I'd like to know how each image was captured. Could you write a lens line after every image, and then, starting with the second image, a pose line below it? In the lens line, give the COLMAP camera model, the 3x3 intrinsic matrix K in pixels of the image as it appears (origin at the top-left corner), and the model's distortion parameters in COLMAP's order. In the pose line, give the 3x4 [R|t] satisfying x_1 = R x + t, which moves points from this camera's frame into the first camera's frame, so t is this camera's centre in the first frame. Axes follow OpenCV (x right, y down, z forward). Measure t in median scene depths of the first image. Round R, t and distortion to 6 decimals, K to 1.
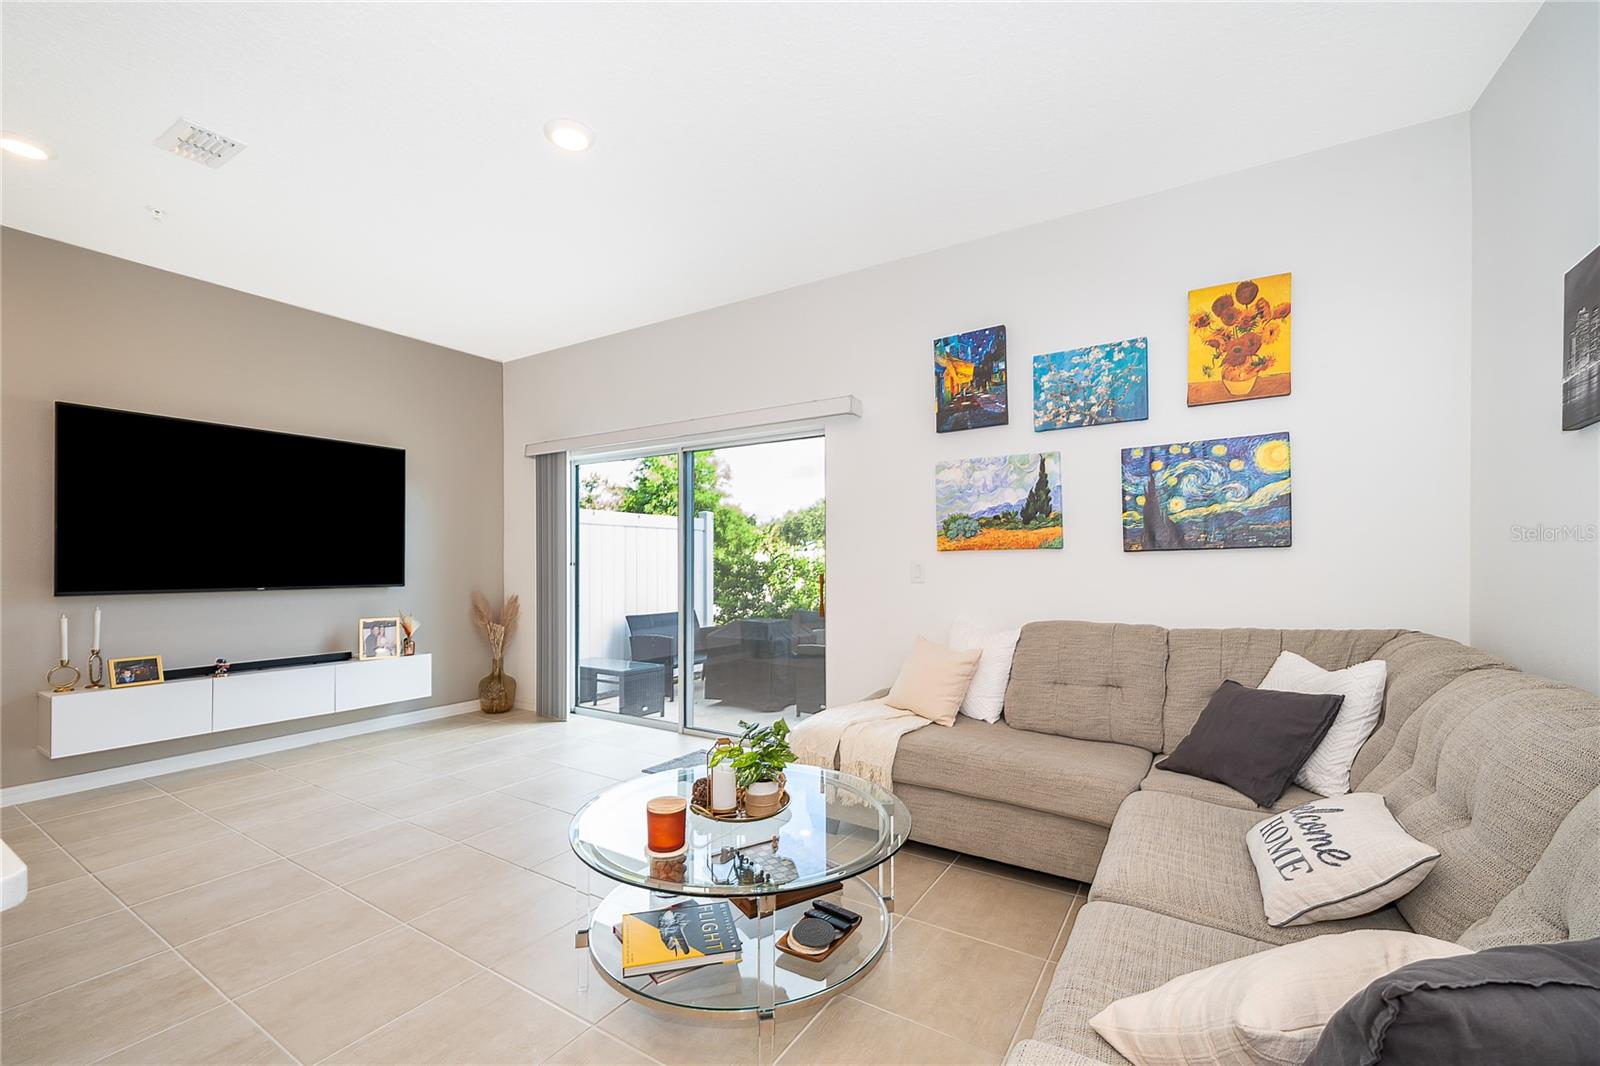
lens RADIAL K [[667.2, 0, 808.7], [0, 667.2, 557.1], [0, 0, 1]] dist [0.002137, 0.000265]
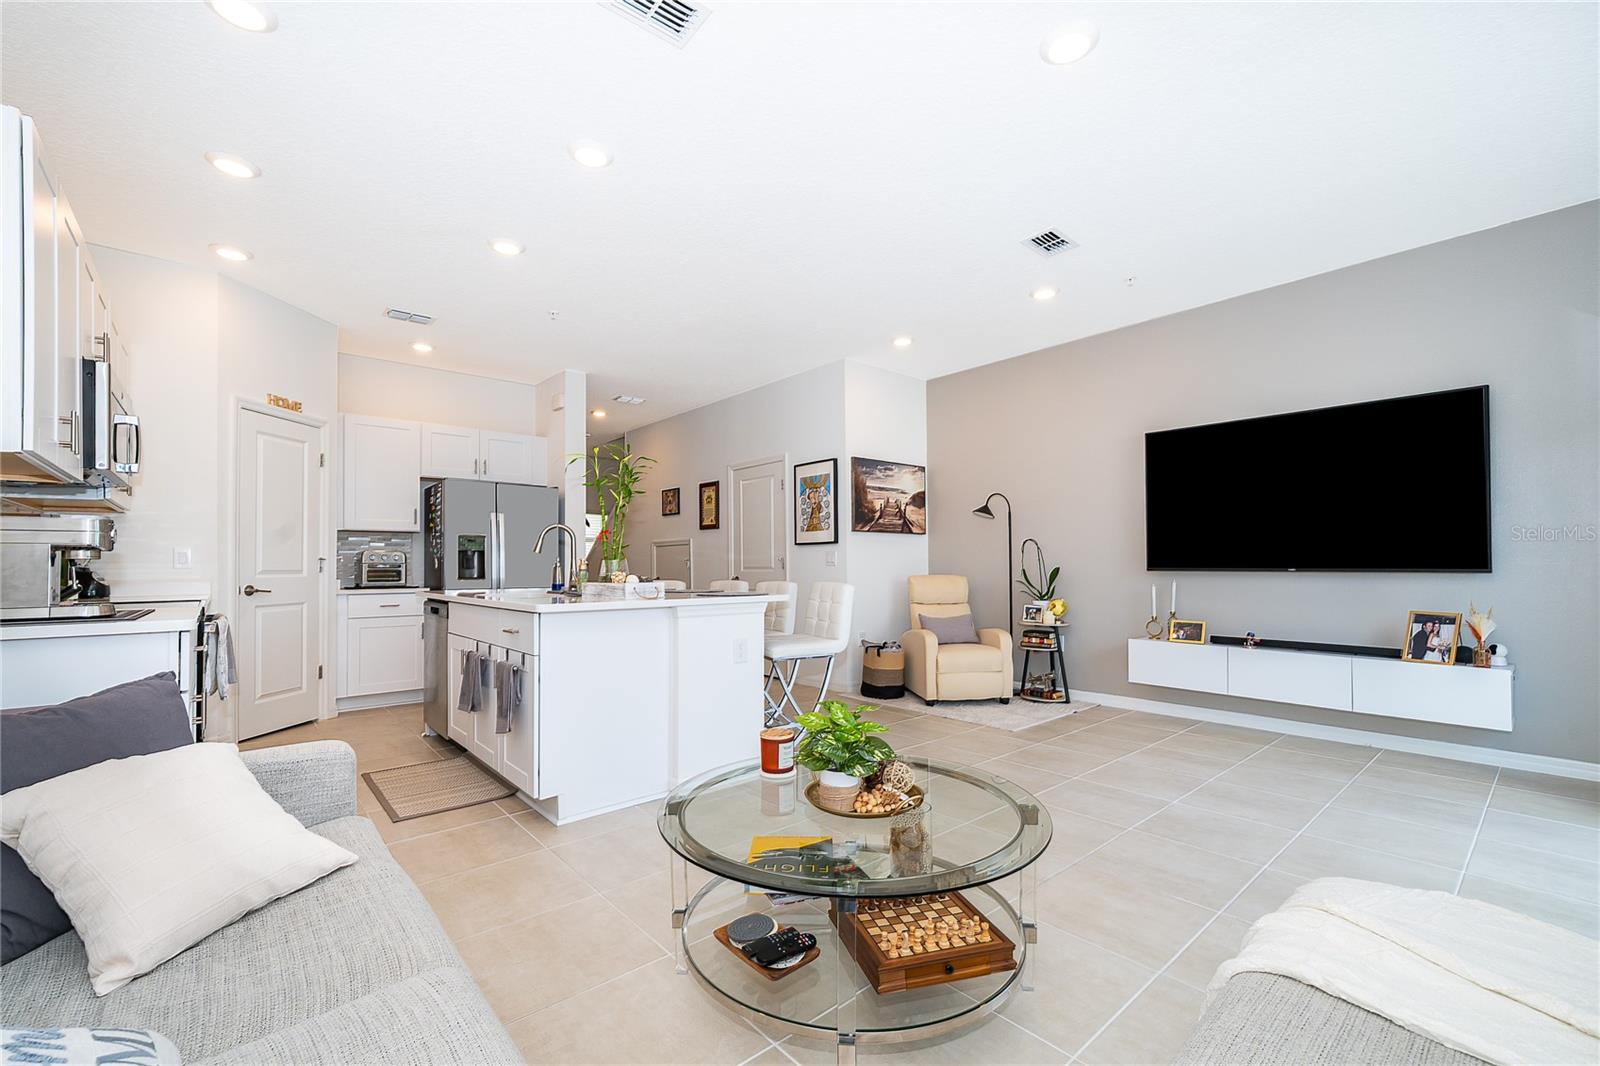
lens RADIAL K [[667.2, 0, 793.4], [0, 667.2, 555.8], [0, 0, 1]] dist [0.002137, 0.000265]
pose [[-0.299418, -0.011710, -0.954050, 0.497589], [0.007175, 0.999869, -0.014524, 0.047517], [0.954095, -0.011194, -0.299294, 0.779753]]
